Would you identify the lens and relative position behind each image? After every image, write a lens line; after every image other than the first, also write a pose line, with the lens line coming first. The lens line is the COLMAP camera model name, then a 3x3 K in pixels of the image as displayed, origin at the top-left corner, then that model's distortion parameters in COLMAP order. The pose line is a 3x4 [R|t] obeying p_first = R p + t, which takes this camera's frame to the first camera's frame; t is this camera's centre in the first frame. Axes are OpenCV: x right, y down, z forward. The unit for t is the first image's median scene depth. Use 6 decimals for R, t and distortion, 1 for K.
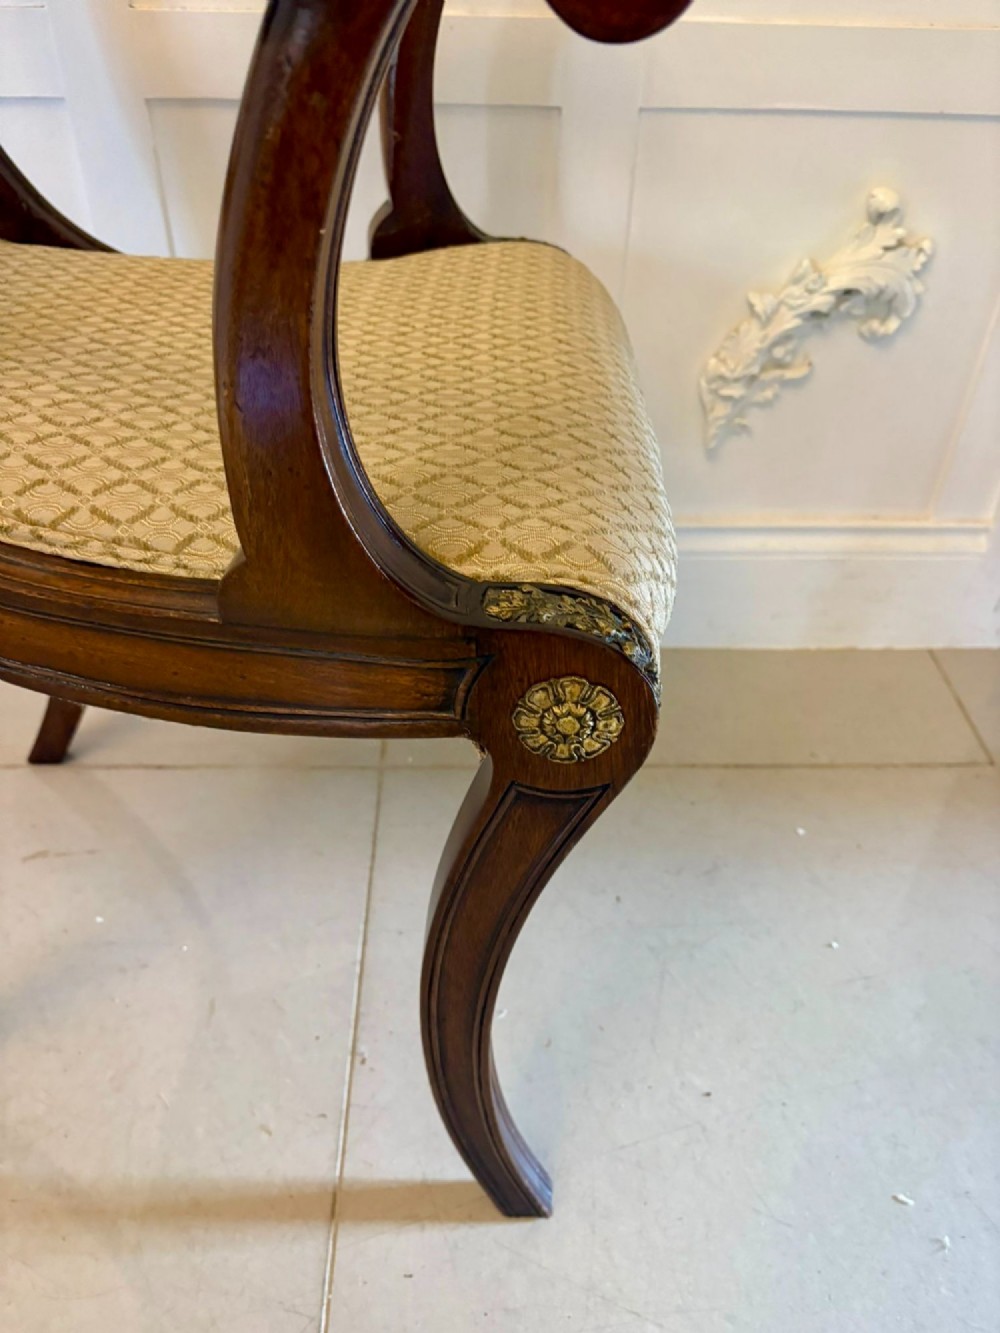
lens RADIAL K [[1047.0, 0, 510.9], [0, 1047.0, 692.8], [0, 0, 1]] dist [0.026626, -0.032376]
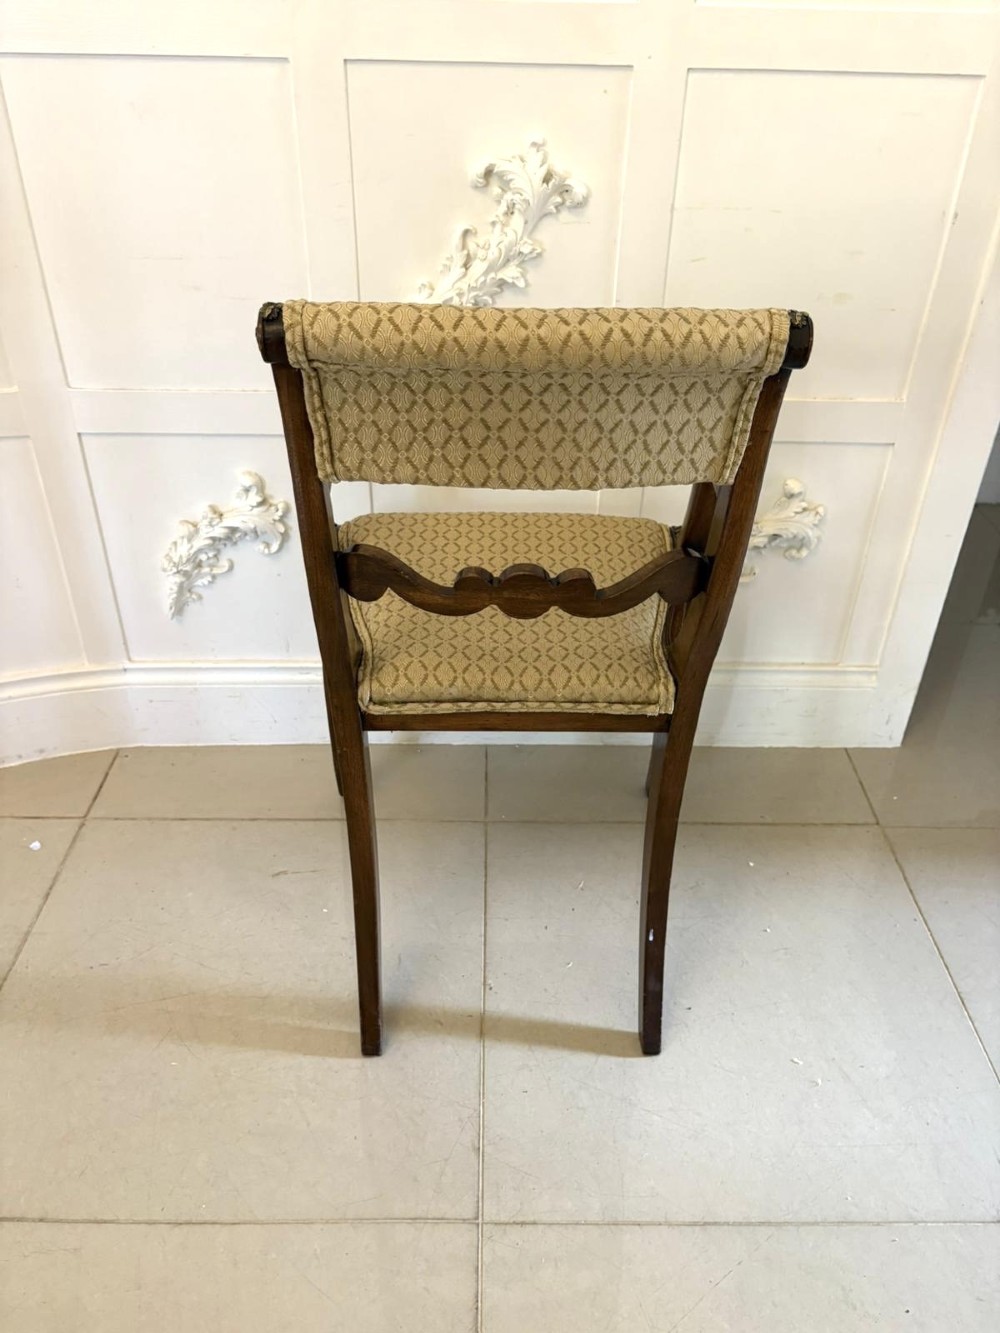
lens RADIAL K [[1047.0, 0, 516.2], [0, 1047.0, 676.7], [0, 0, 1]] dist [0.026626, -0.032376]
pose [[0.999912, 0.007921, -0.010650, -0.085988], [-0.008831, 0.996054, -0.088314, -0.010034], [0.009908, 0.088400, 0.996036, -0.791831]]
